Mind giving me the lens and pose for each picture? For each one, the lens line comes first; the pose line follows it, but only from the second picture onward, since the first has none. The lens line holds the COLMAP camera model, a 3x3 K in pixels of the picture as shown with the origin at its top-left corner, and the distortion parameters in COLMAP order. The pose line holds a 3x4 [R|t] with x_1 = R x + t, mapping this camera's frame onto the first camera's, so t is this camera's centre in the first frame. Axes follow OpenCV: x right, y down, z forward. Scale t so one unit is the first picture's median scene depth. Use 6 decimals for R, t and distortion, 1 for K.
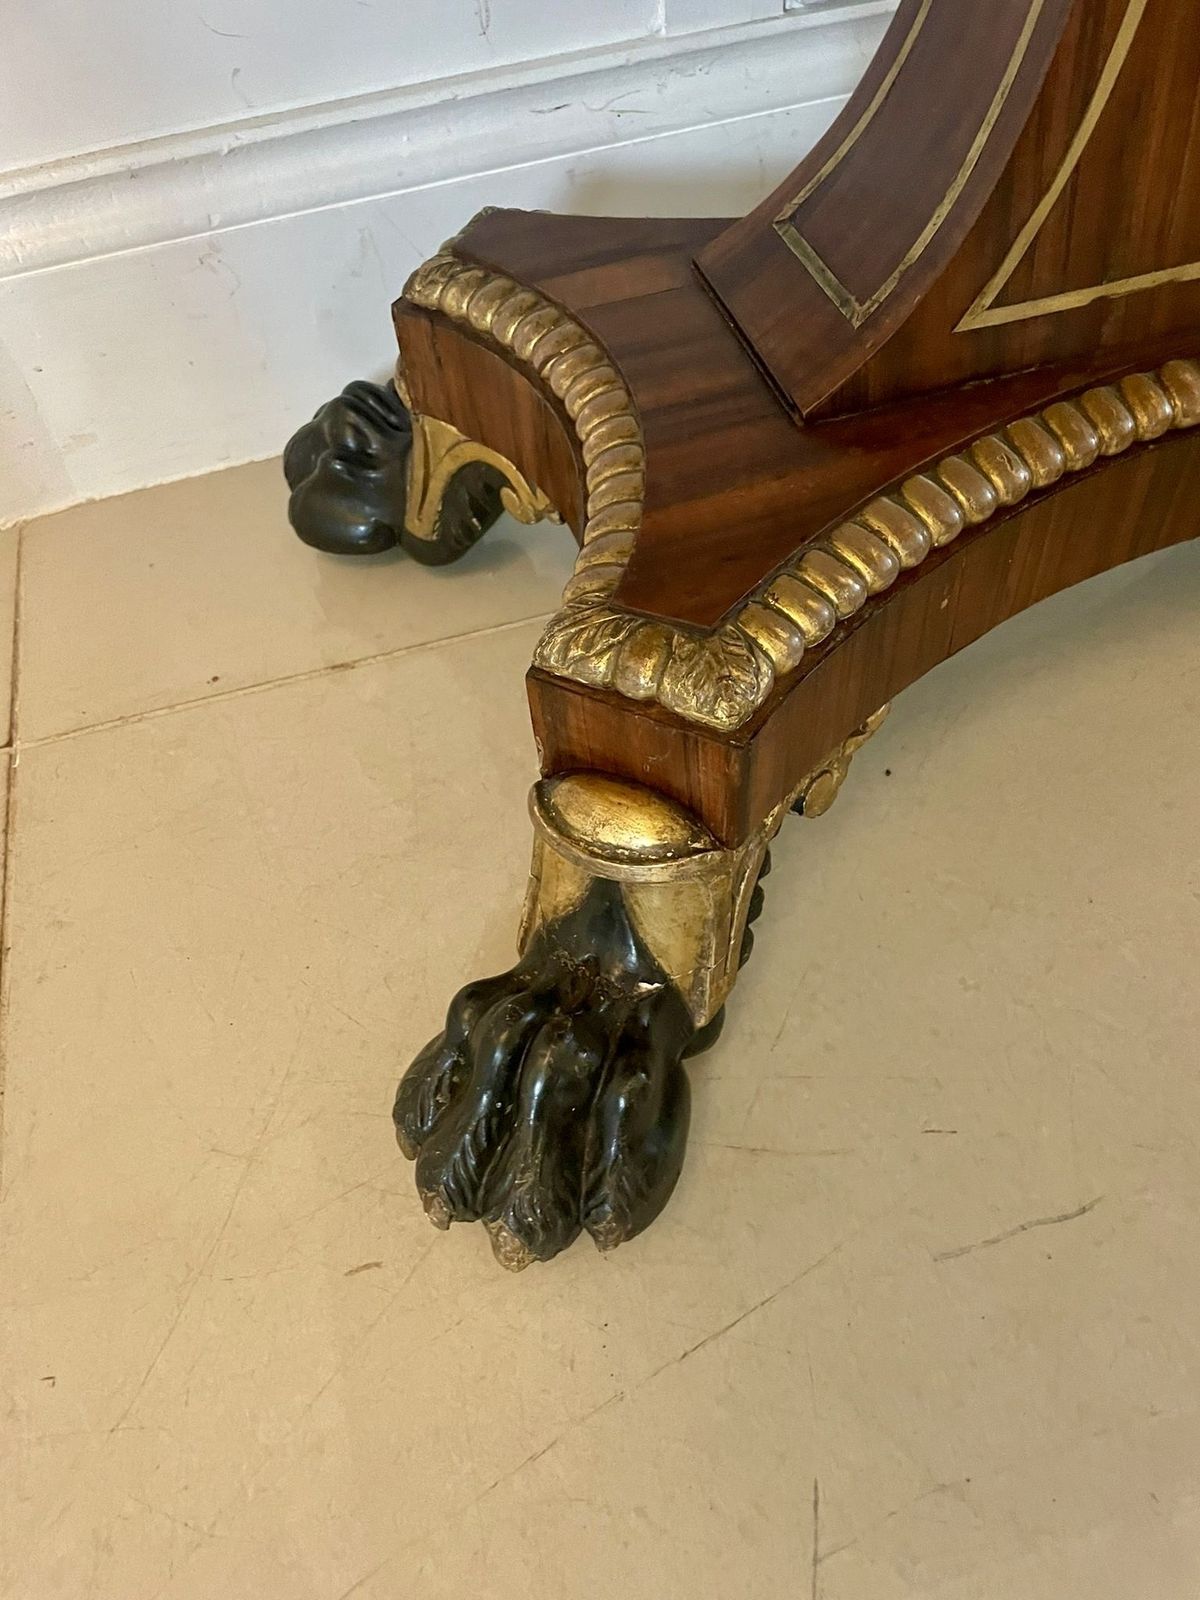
lens RADIAL K [[1201.2, 0, 606.6], [0, 1201.2, 809.2], [0, 0, 1]] dist [0.068108, -0.099001]
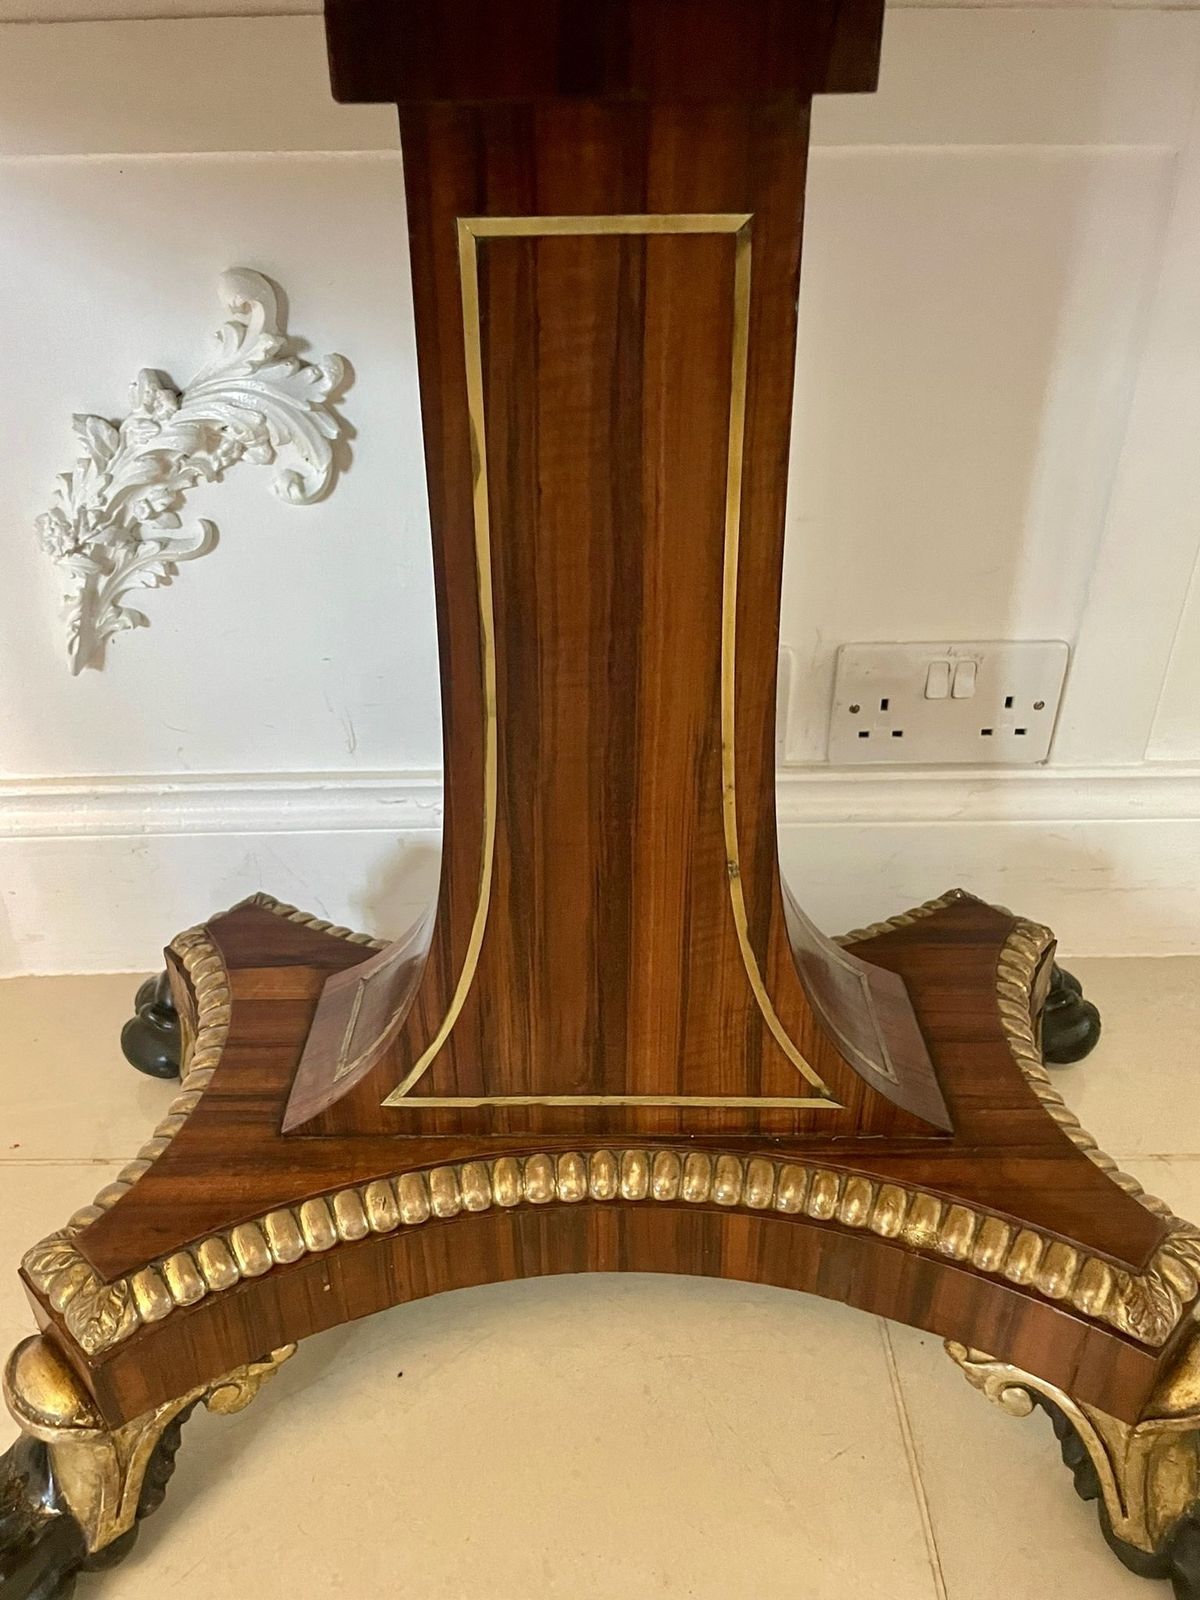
lens RADIAL K [[1201.2, 0, 590.8], [0, 1201.2, 810.0], [0, 0, 1]] dist [0.068108, -0.099001]
pose [[0.959082, 0.206850, -0.193324, 0.756831], [-0.255656, 0.926114, -0.277405, -0.384139], [0.121659, 0.315479, 0.941102, -0.512326]]
